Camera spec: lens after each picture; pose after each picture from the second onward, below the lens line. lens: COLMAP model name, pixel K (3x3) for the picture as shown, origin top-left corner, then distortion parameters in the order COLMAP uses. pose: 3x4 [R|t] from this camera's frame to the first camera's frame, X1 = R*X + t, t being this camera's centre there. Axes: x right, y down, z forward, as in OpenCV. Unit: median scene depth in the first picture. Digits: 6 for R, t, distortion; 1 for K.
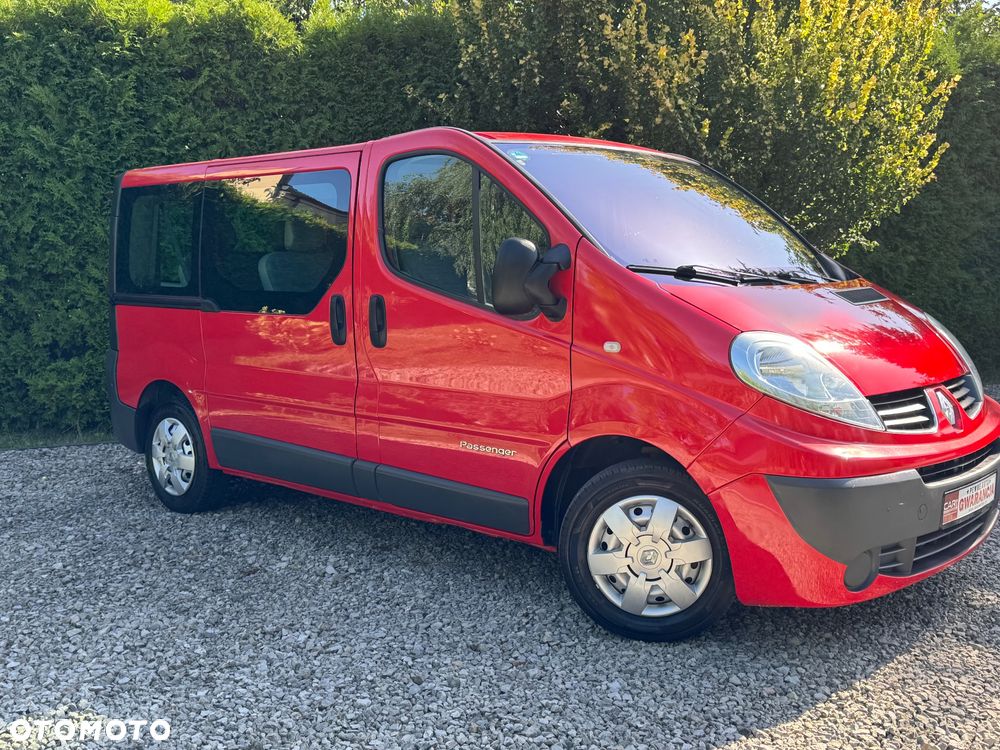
lens RADIAL K [[1019.7, 0, 495.5], [0, 1019.7, 373.0], [0, 0, 1]] dist [0.154714, -0.304423]
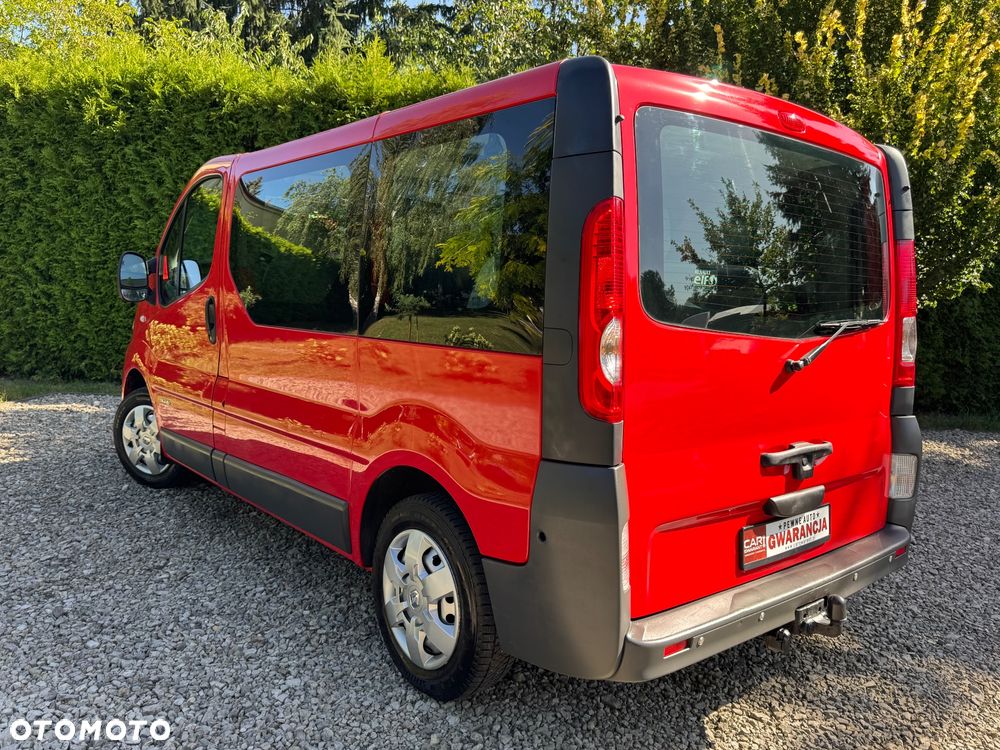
lens RADIAL K [[770.0, 0, 501.5], [0, 770.0, 378.0], [0, 0, 1]] dist [0.011831, -0.013213]
pose [[0.921409, 0.092940, -0.377317, 0.244735], [-0.088930, 0.995642, 0.028077, -0.017757], [0.378282, 0.007684, 0.925659, 0.154286]]
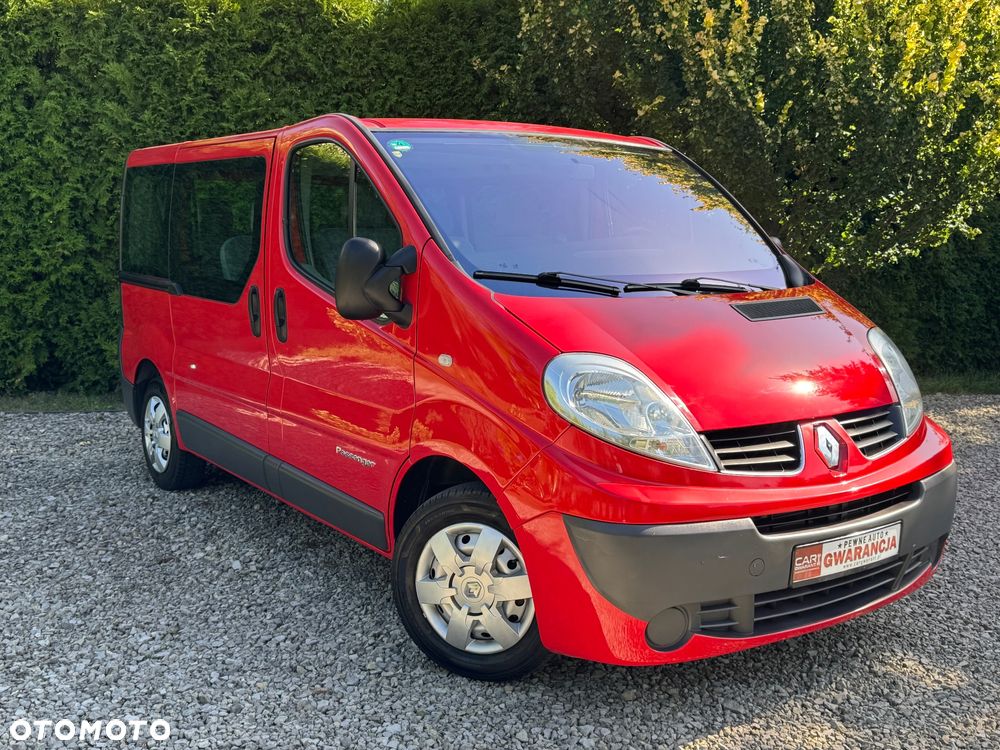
lens RADIAL K [[1023.8, 0, 501.0], [0, 1023.8, 376.7], [0, 0, 1]] dist [0.164148, -0.343727]
pose [[0.979649, 0.047876, -0.194923, 0.161566], [-0.040442, 0.998301, 0.041940, -0.024150], [0.196600, -0.033203, 0.979921, 0.048359]]
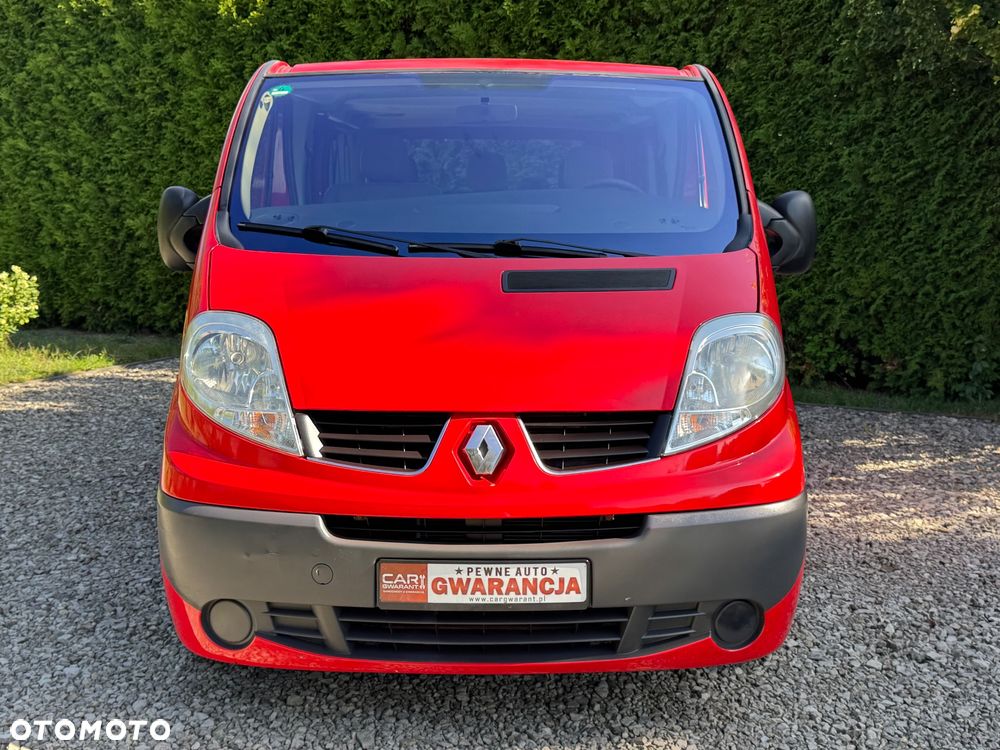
lens RADIAL K [[1169.8, 0, 514.7], [0, 1169.8, 378.2], [0, 0, 1]] dist [0.183436, -0.403993]
pose [[0.698790, 0.128489, -0.703693, 0.482394], [-0.090454, 0.991711, 0.091255, -0.041969], [0.709585, -0.000117, 0.704620, 0.224849]]
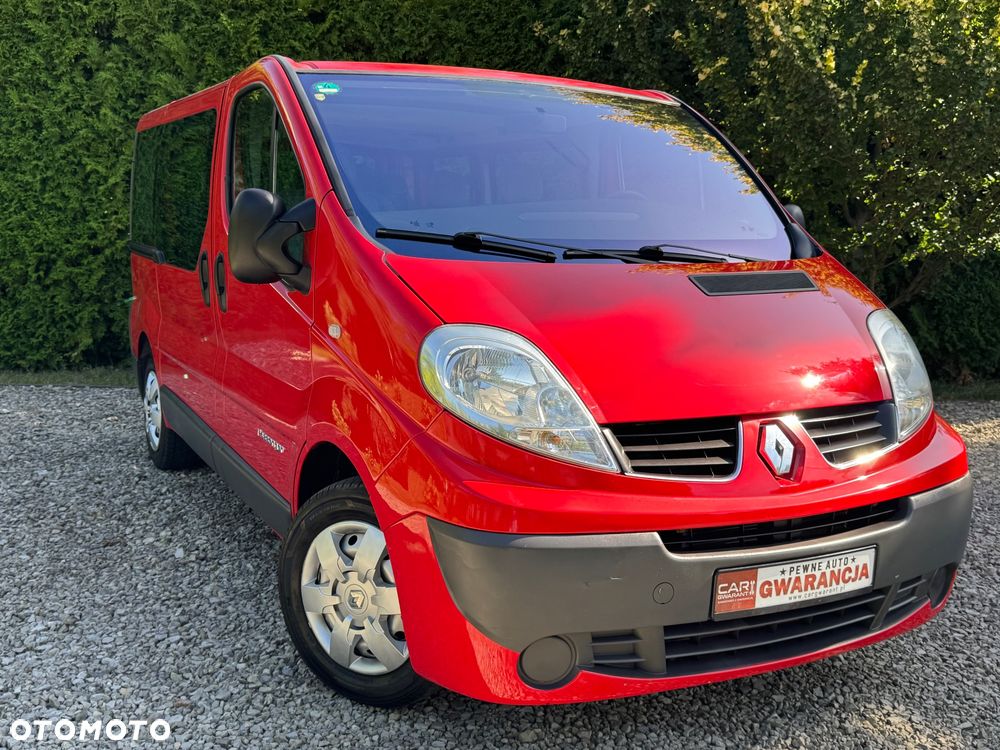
lens RADIAL K [[1031.0, 0, 501.8], [0, 1031.0, 377.1], [0, 0, 1]] dist [0.137967, -0.281828]
pose [[0.942832, 0.080912, -0.323297, 0.233752], [-0.066599, 0.996257, 0.055110, -0.020053], [0.326546, -0.030428, 0.944691, 0.133213]]
